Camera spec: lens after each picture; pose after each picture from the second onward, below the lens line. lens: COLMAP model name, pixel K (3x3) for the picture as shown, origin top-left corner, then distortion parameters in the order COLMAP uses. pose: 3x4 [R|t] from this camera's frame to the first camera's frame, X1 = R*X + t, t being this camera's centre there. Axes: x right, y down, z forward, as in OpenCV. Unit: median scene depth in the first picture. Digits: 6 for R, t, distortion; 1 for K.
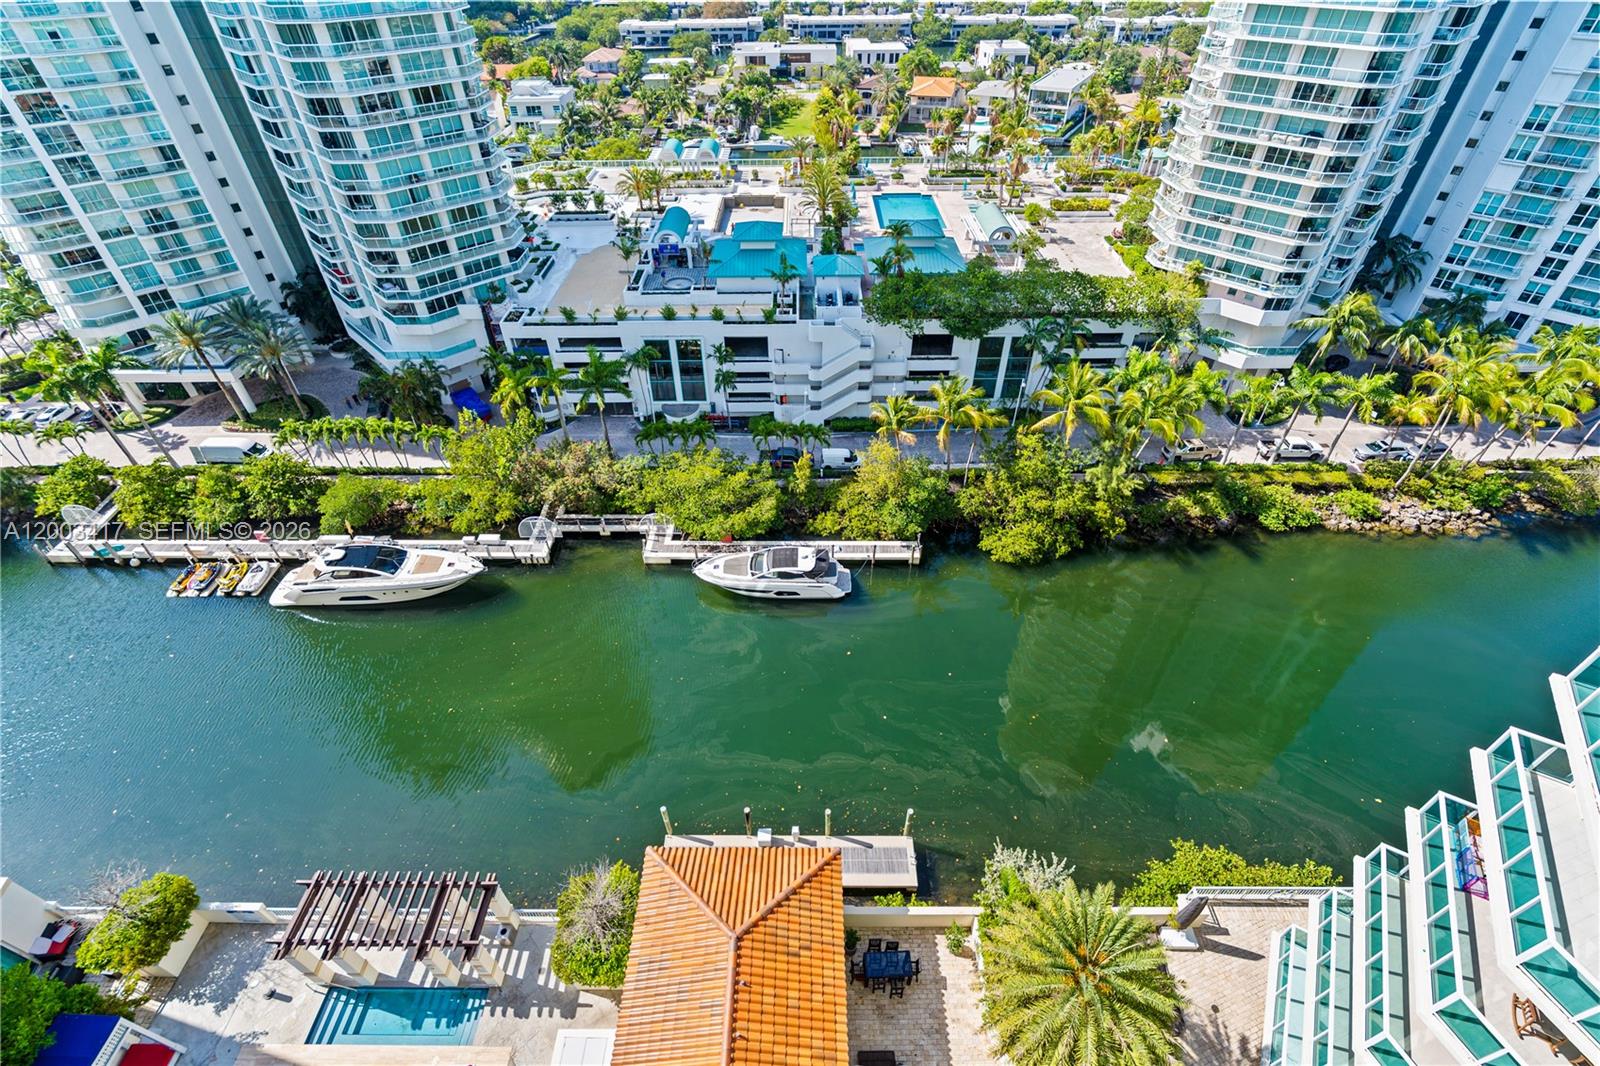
lens RADIAL K [[724.2, 0, 795.4], [0, 724.2, 524.9], [0, 0, 1]] dist [-0.010083, 0.004100]
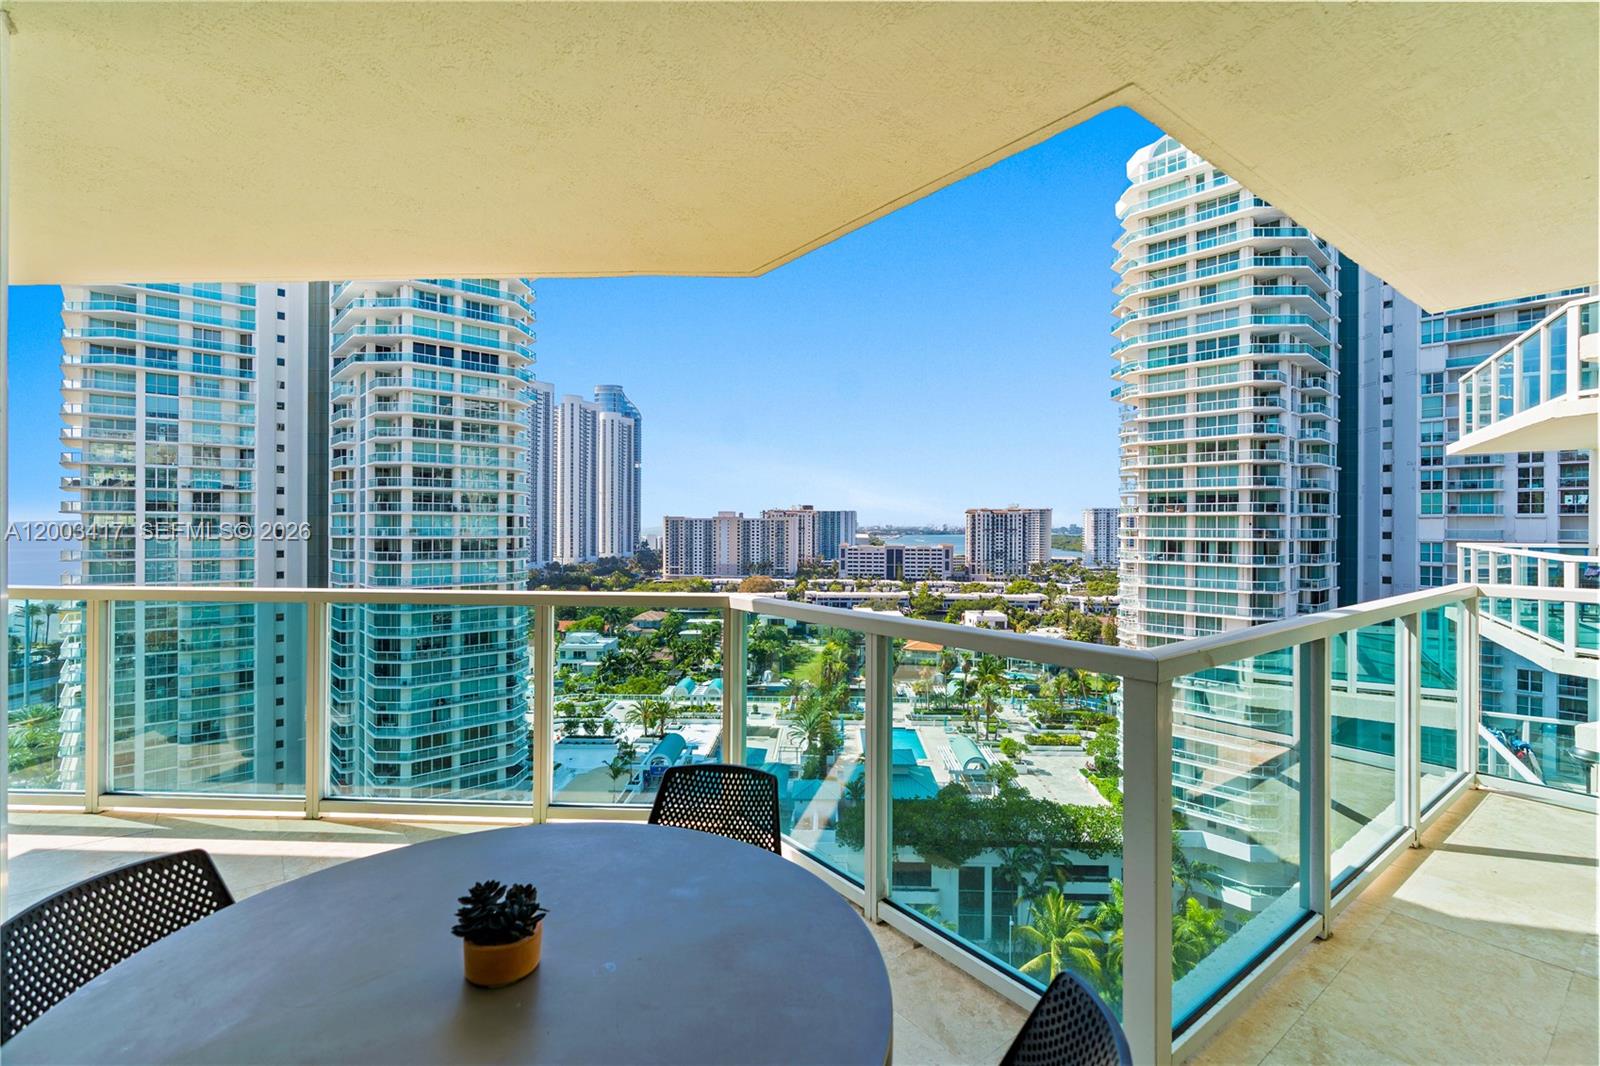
lens RADIAL K [[724.2, 0, 794.1], [0, 724.2, 522.8], [0, 0, 1]] dist [-0.010083, 0.004100]
pose [[0.999122, 0.010507, -0.040550, 0.050667], [-0.034398, 0.758218, -0.651093, 0.020254], [0.023905, 0.651917, 0.757914, -0.025536]]
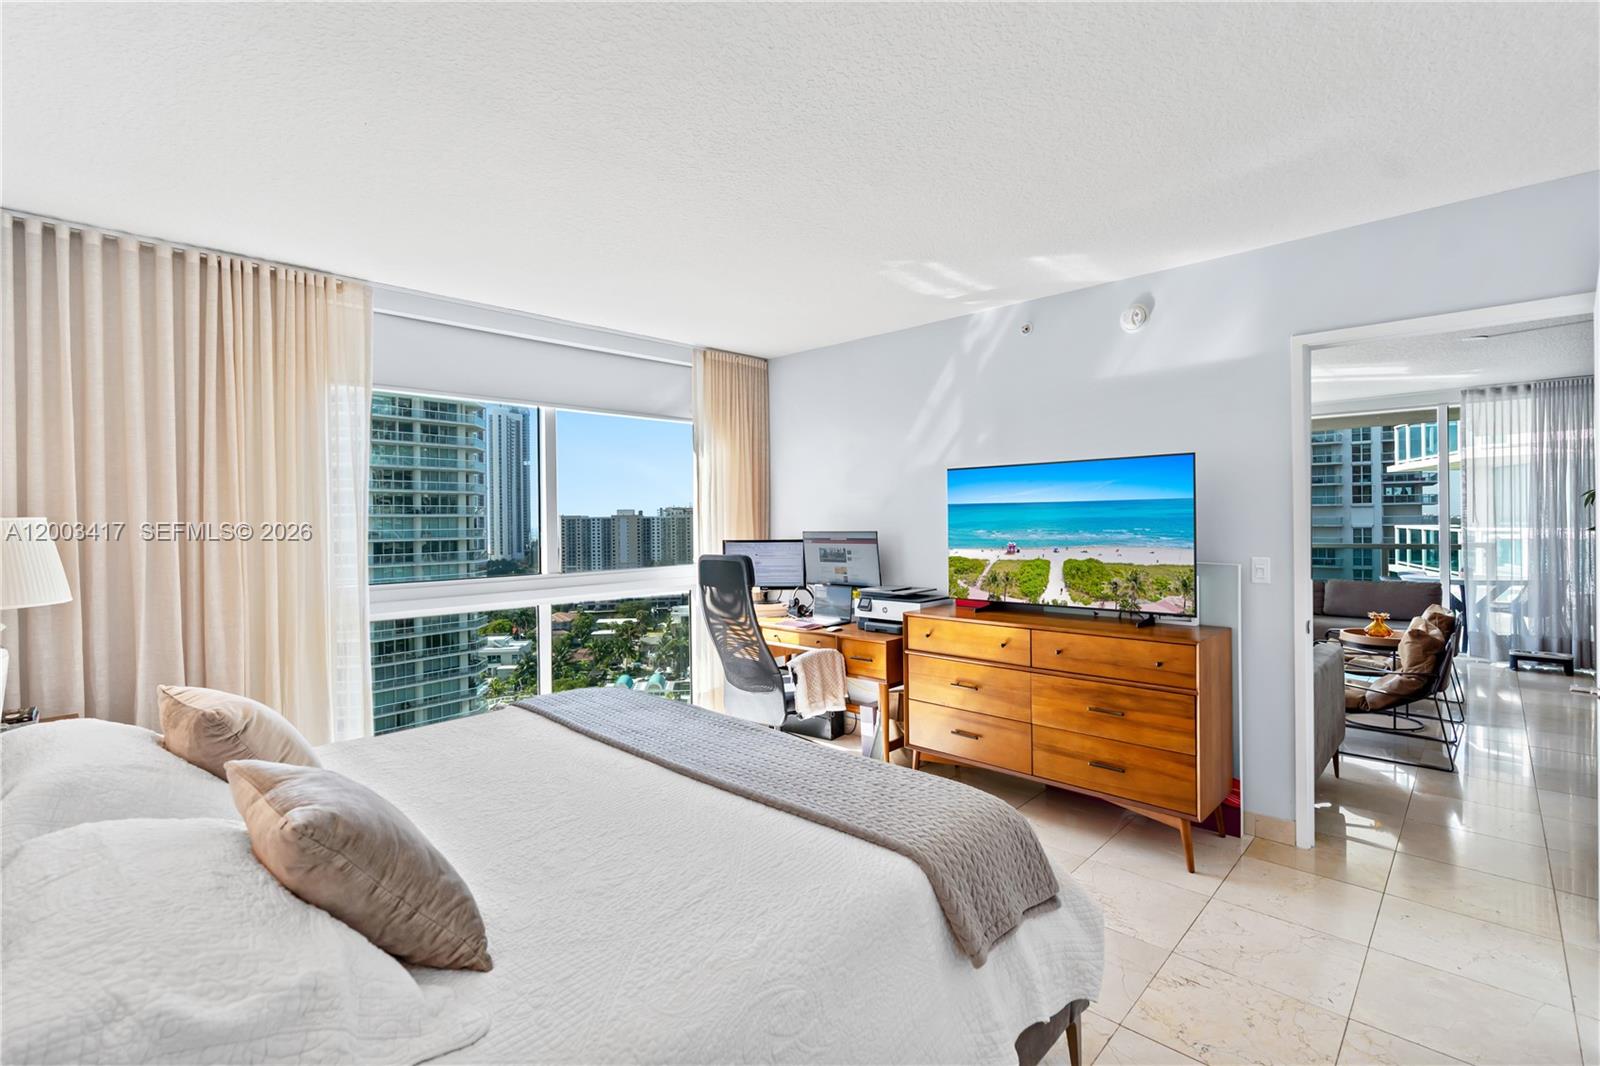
lens RADIAL K [[724.2, 0, 792.0], [0, 724.2, 519.7], [0, 0, 1]] dist [-0.010083, 0.004100]
pose [[0.994297, -0.004358, 0.106561, -0.031078], [0.072765, 0.758205, -0.647943, 0.054088], [-0.077971, 0.652002, 0.754198, -0.065196]]
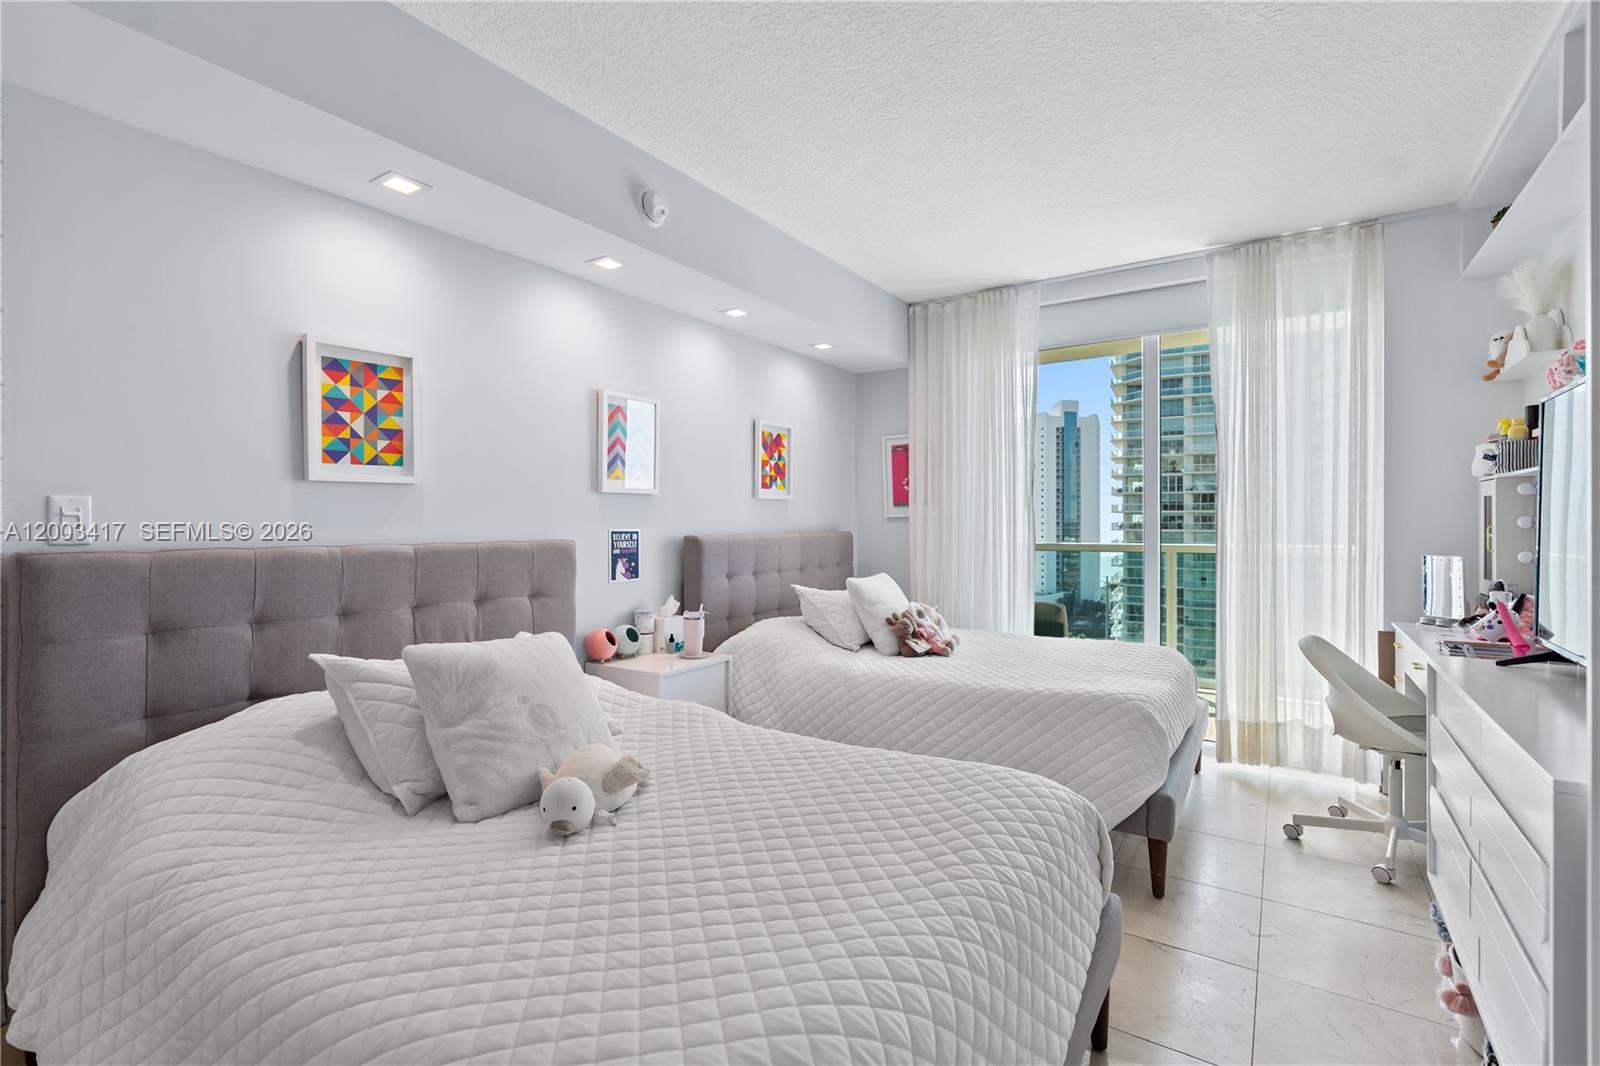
lens RADIAL K [[724.2, 0, 804.1], [0, 724.2, 521.4], [0, 0, 1]] dist [-0.010083, 0.004100]
pose [[0.294791, 0.008501, -0.955524, 0.120343], [-0.622493, 0.760377, -0.185282, 0.025105], [0.724983, 0.649427, 0.229444, -0.030175]]
